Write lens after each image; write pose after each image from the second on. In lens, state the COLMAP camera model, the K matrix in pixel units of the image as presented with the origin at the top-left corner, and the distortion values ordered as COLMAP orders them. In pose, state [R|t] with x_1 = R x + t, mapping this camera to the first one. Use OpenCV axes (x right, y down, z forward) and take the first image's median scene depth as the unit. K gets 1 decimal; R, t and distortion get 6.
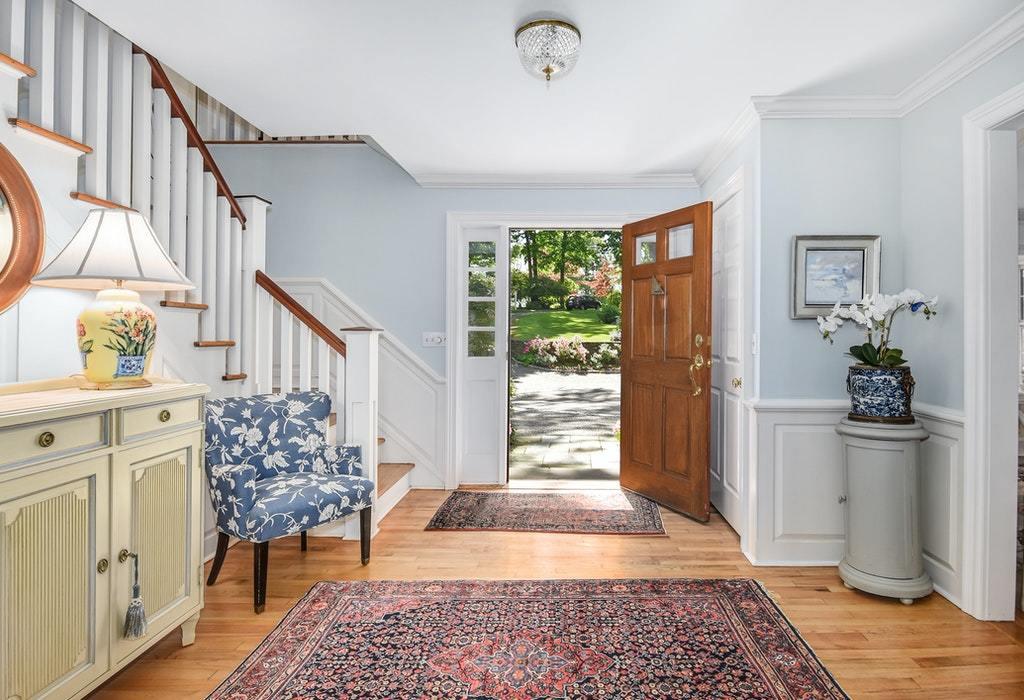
lens RADIAL K [[522.5, 0, 532.4], [0, 522.5, 335.5], [0, 0, 1]] dist [0.000064, 0.000508]
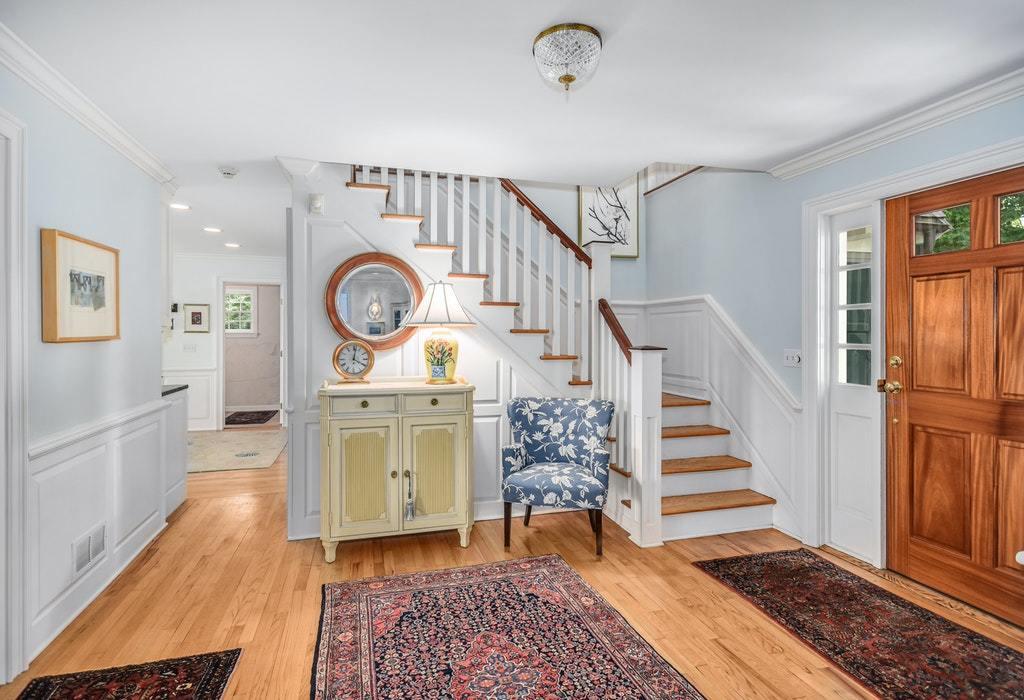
lens RADIAL K [[522.5, 0, 532.4], [0, 522.5, 335.5], [0, 0, 1]] dist [0.000064, 0.000508]
pose [[0.335700, -0.003887, -0.941961, 0.688342], [0.000838, 0.999992, -0.003827, -0.038103], [0.941969, 0.000495, 0.335701, 0.493881]]
